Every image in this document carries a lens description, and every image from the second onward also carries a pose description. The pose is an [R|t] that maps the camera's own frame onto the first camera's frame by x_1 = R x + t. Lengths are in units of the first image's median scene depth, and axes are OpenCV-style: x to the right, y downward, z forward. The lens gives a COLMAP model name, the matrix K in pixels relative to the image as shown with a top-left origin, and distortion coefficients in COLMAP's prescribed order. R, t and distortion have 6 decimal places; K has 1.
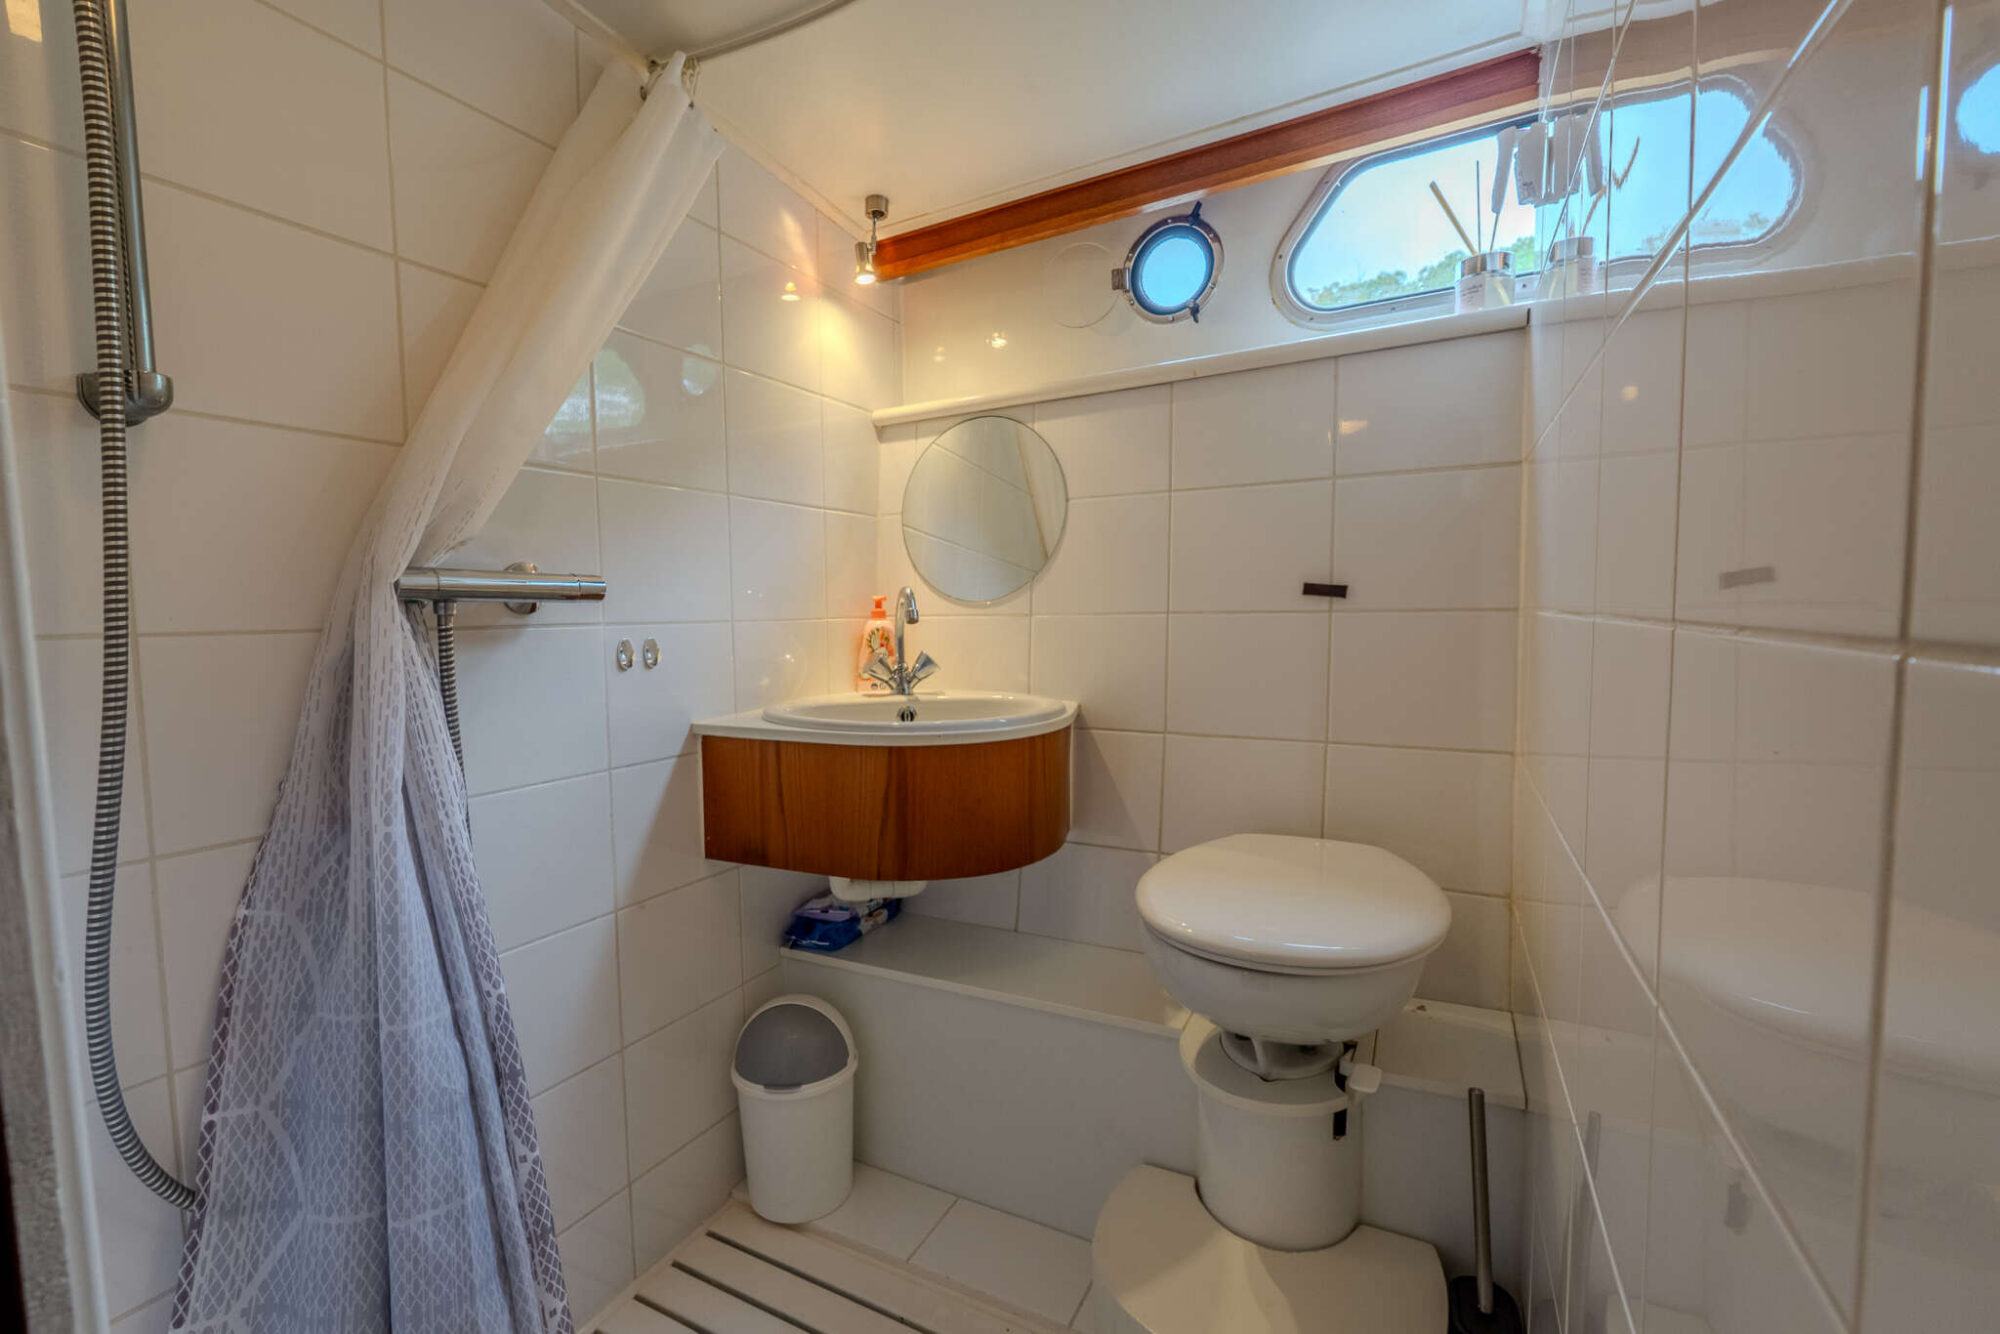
lens RADIAL K [[838.9, 0, 984.5], [0, 838.9, 663.8], [0, 0, 1]] dist [-0.007974, 0.001112]
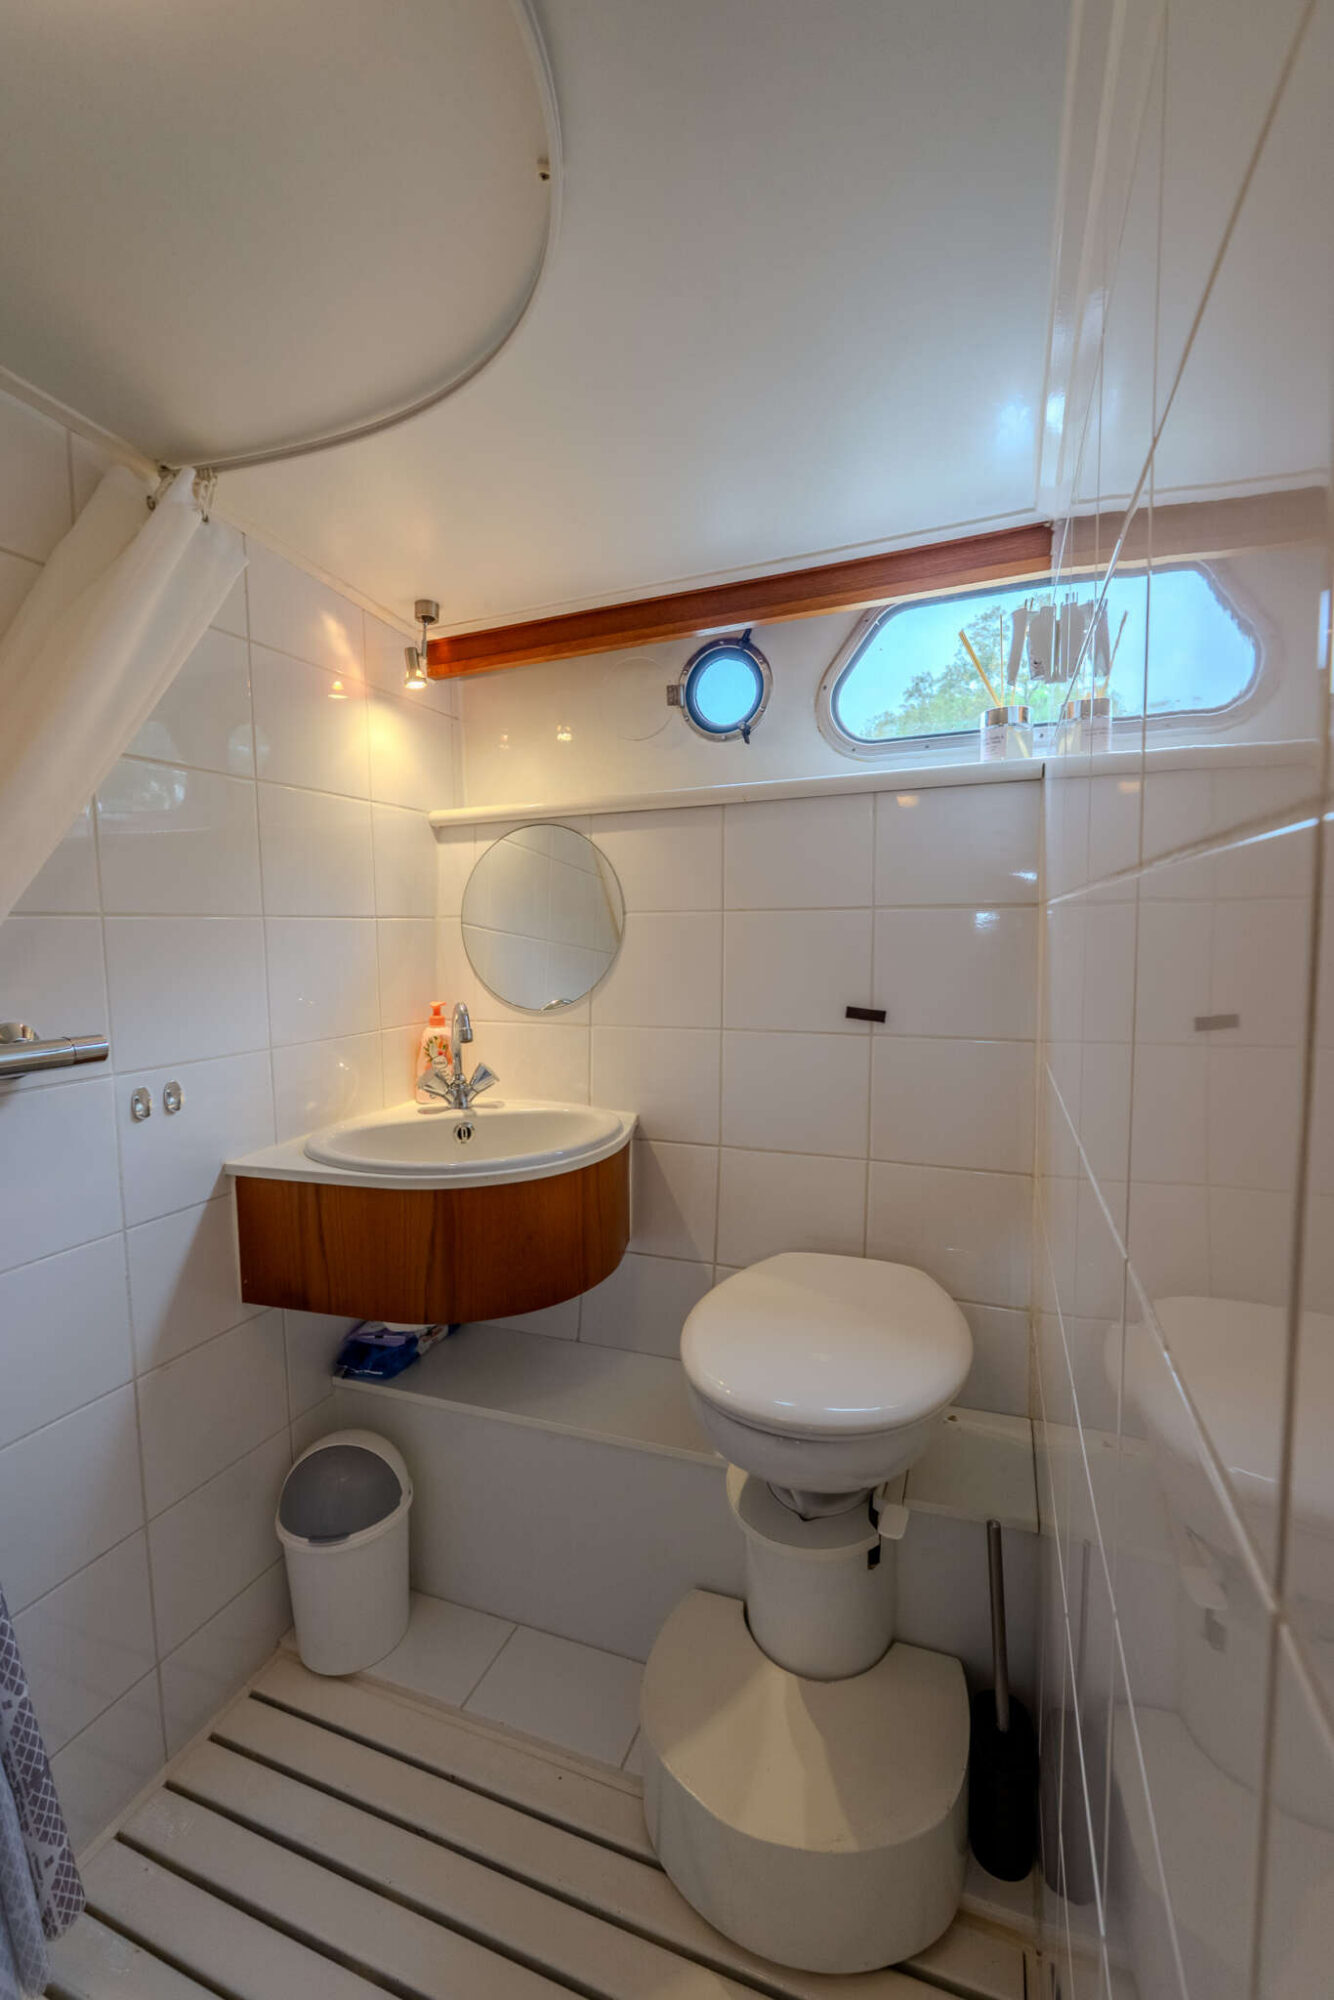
lens RADIAL K [[803.6, 0, 685.4], [0, 803.6, 1000.6], [0, 0, 1]] dist [-0.013521, 0.001440]
pose [[0.991092, -0.010260, 0.132783, 0.052581], [0.008837, 0.999897, 0.011306, -0.126091], [-0.132885, -0.010032, 0.991081, 0.038237]]
